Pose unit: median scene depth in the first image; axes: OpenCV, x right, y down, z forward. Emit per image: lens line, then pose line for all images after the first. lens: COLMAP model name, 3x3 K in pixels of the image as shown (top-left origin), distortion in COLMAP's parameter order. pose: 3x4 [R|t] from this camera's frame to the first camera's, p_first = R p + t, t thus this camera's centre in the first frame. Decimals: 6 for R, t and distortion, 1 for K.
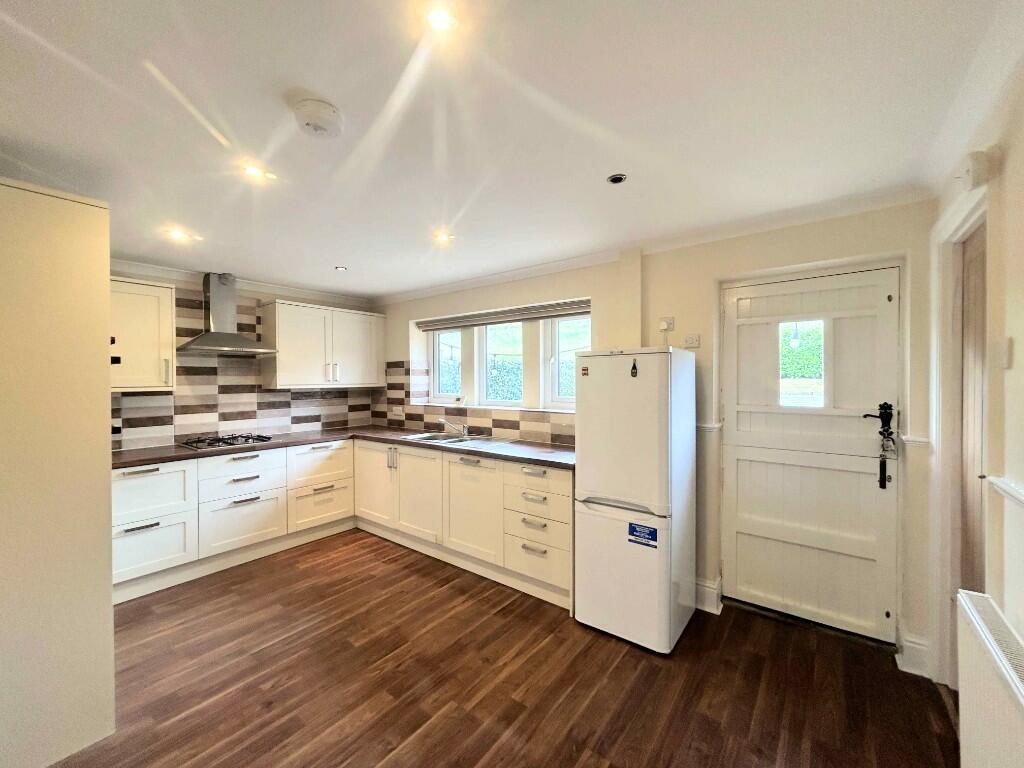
lens RADIAL K [[410.0, 0, 513.5], [0, 410.0, 382.8], [0, 0, 1]] dist [-0.001020, 0.000184]
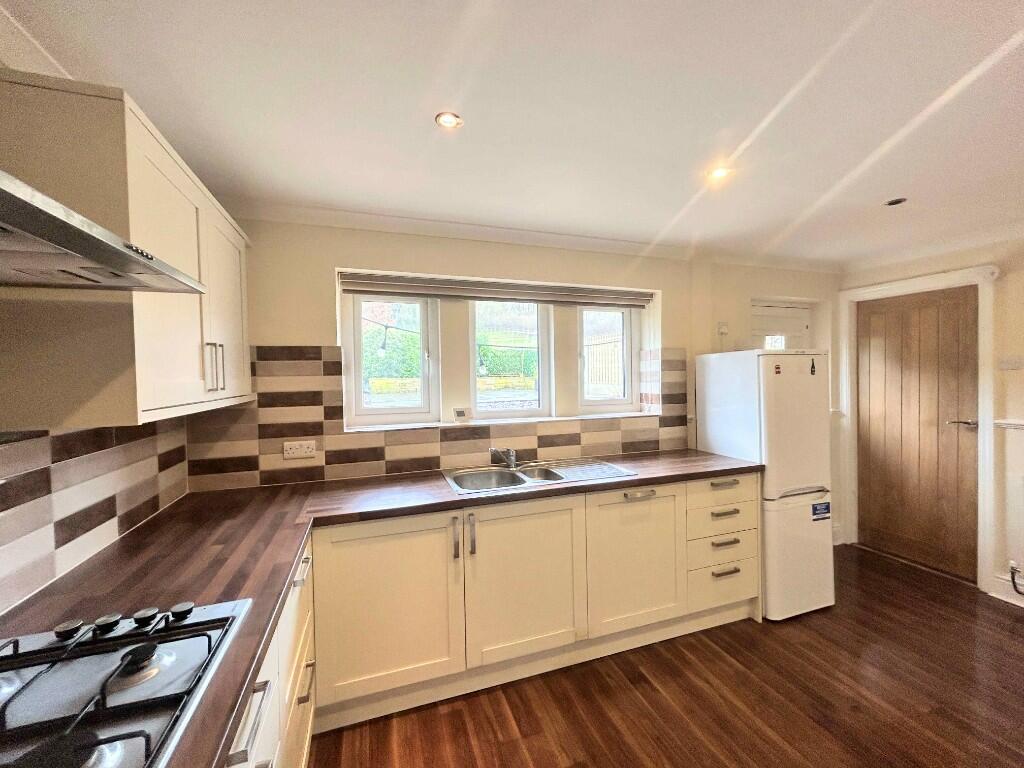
lens RADIAL K [[410.0, 0, 513.5], [0, 410.0, 382.8], [0, 0, 1]] dist [-0.001020, 0.000184]
pose [[0.550119, -0.018059, 0.834891, -0.705161], [0.018807, 0.999780, 0.009234, -0.011772], [-0.834874, 0.010622, 0.550338, 0.681410]]
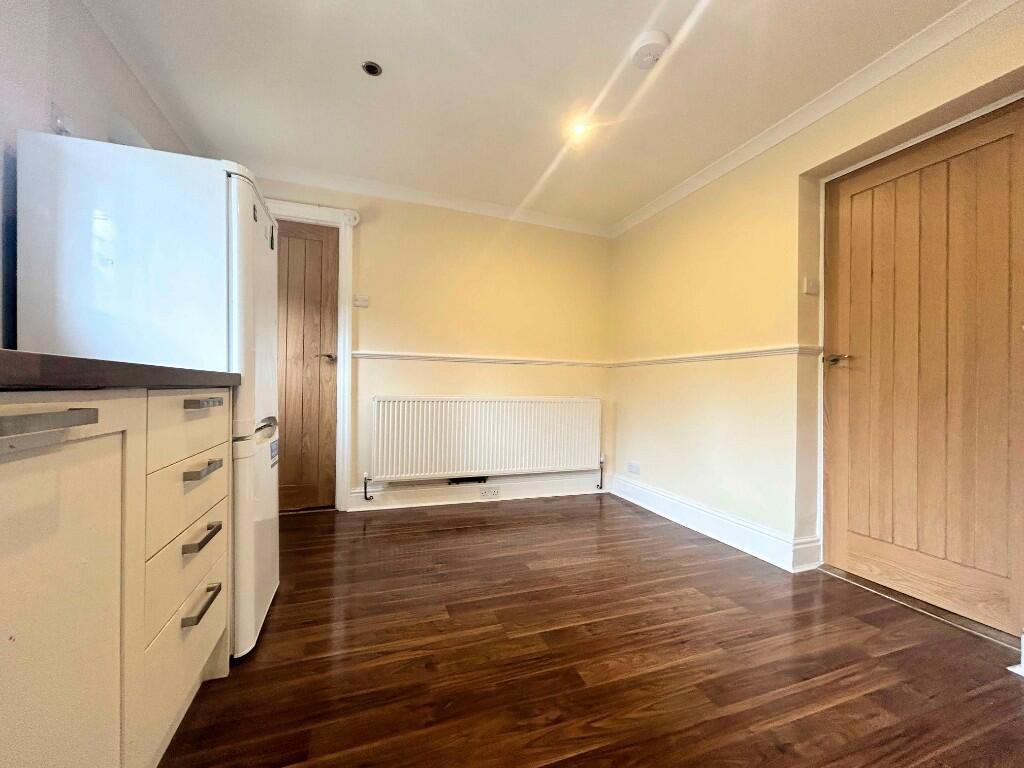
lens RADIAL K [[410.0, 0, 513.5], [0, 410.0, 382.8], [0, 0, 1]] dist [-0.001020, 0.000184]
pose [[-0.847630, -0.003099, 0.530579, -0.308933], [-0.007546, 0.999952, -0.006215, 0.150070], [-0.530535, -0.009272, -0.847612, 0.894373]]
